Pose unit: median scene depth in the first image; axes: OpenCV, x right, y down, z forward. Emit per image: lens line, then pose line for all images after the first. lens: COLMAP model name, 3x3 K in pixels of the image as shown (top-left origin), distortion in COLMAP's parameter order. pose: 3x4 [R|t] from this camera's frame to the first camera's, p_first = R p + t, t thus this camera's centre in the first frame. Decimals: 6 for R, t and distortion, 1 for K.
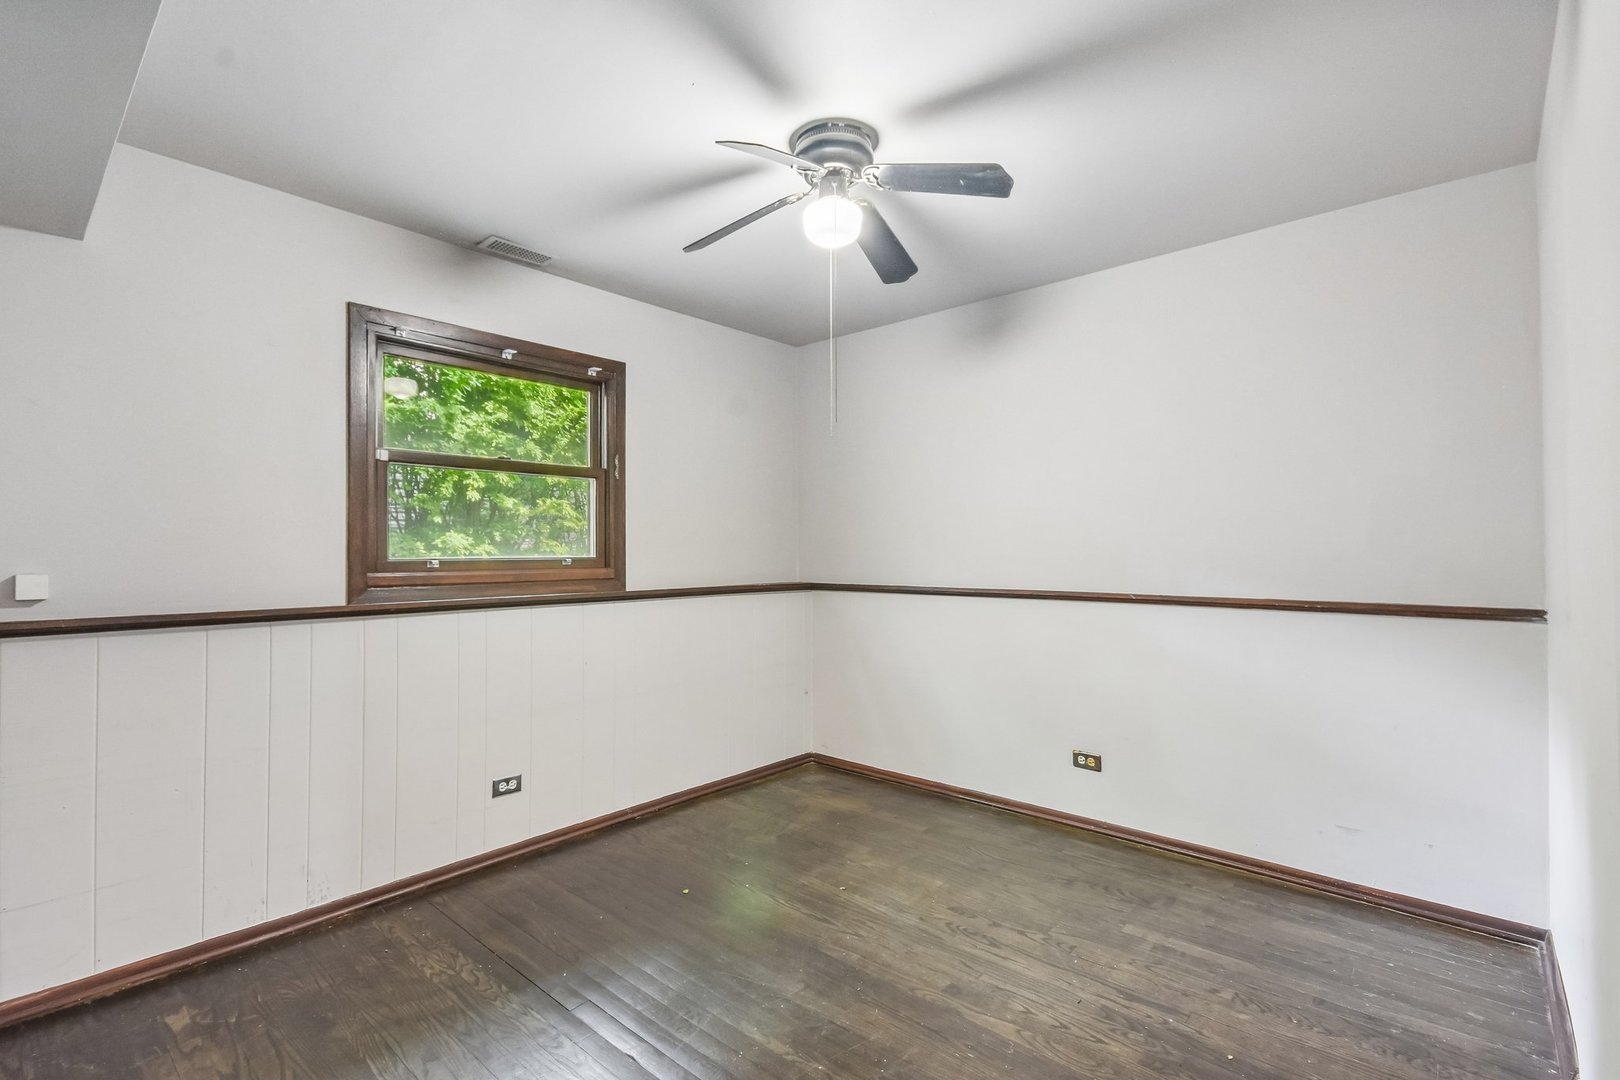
lens RADIAL K [[721.9, 0, 804.8], [0, 721.9, 540.3], [0, 0, 1]] dist [0.008481, -0.004306]
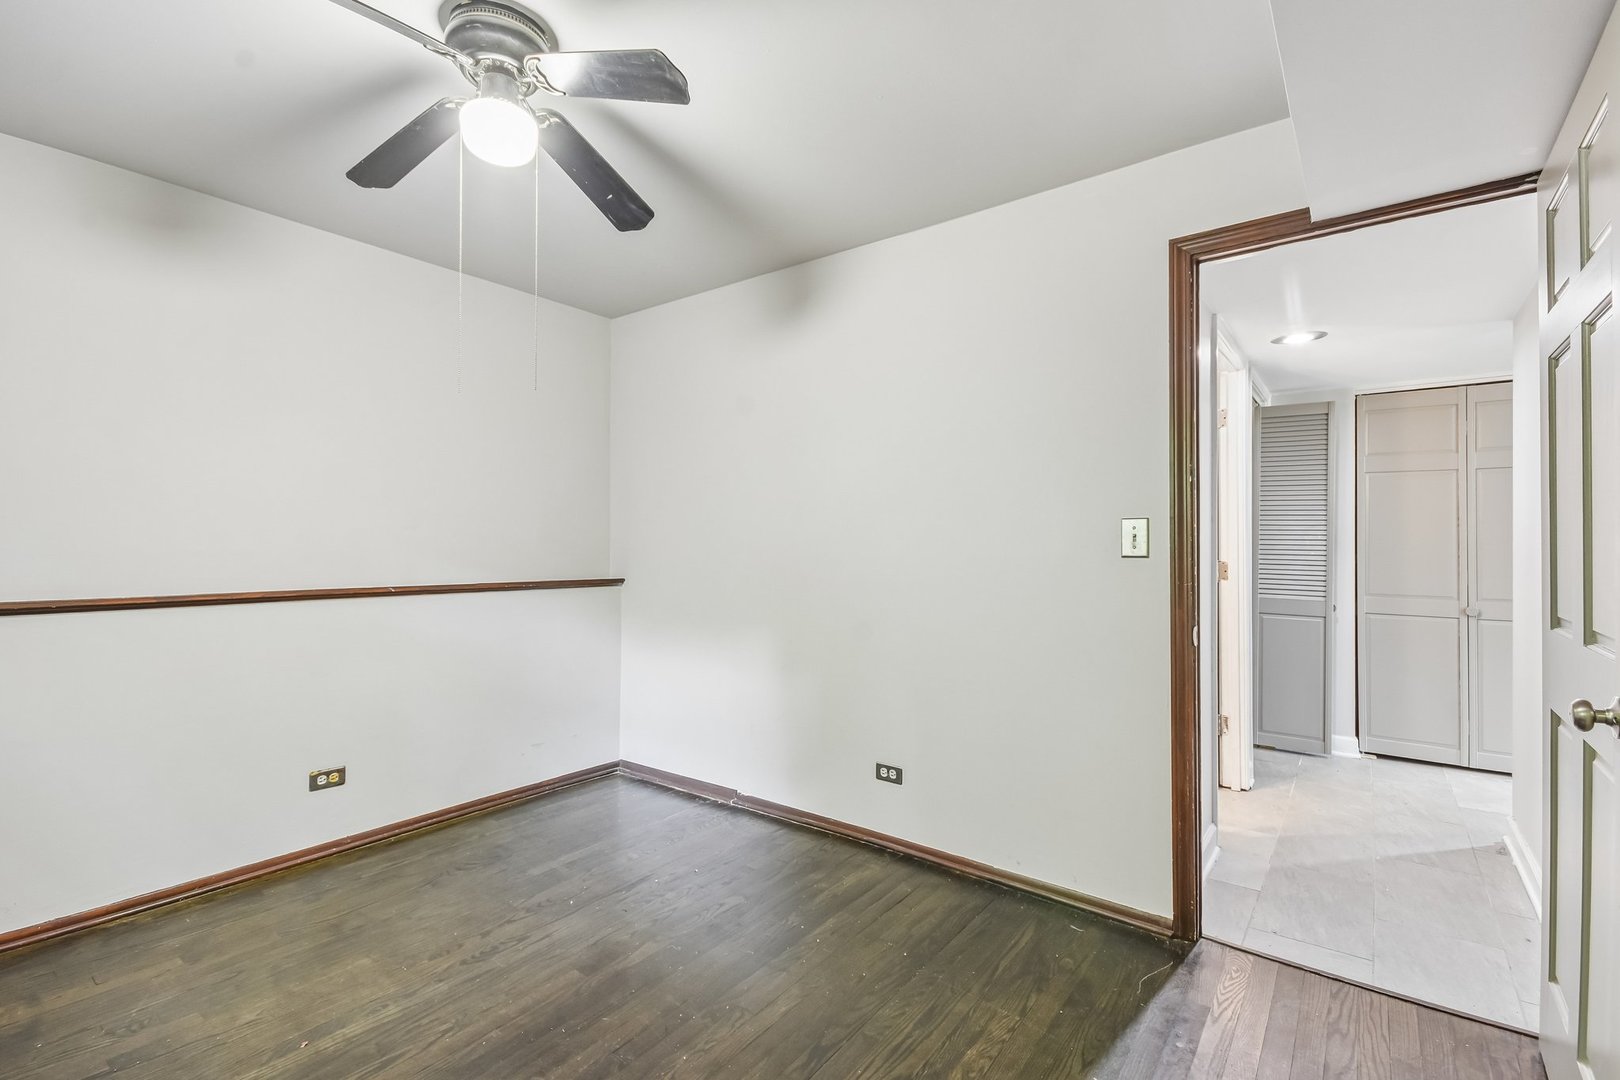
lens RADIAL K [[721.9, 0, 801.1], [0, 721.9, 534.7], [0, 0, 1]] dist [0.008481, -0.004306]
pose [[-0.060282, 0.014553, 0.998075, -0.640739], [-0.018528, 0.999705, -0.015696, 0.018326], [-0.998009, -0.019439, -0.059995, 0.596161]]
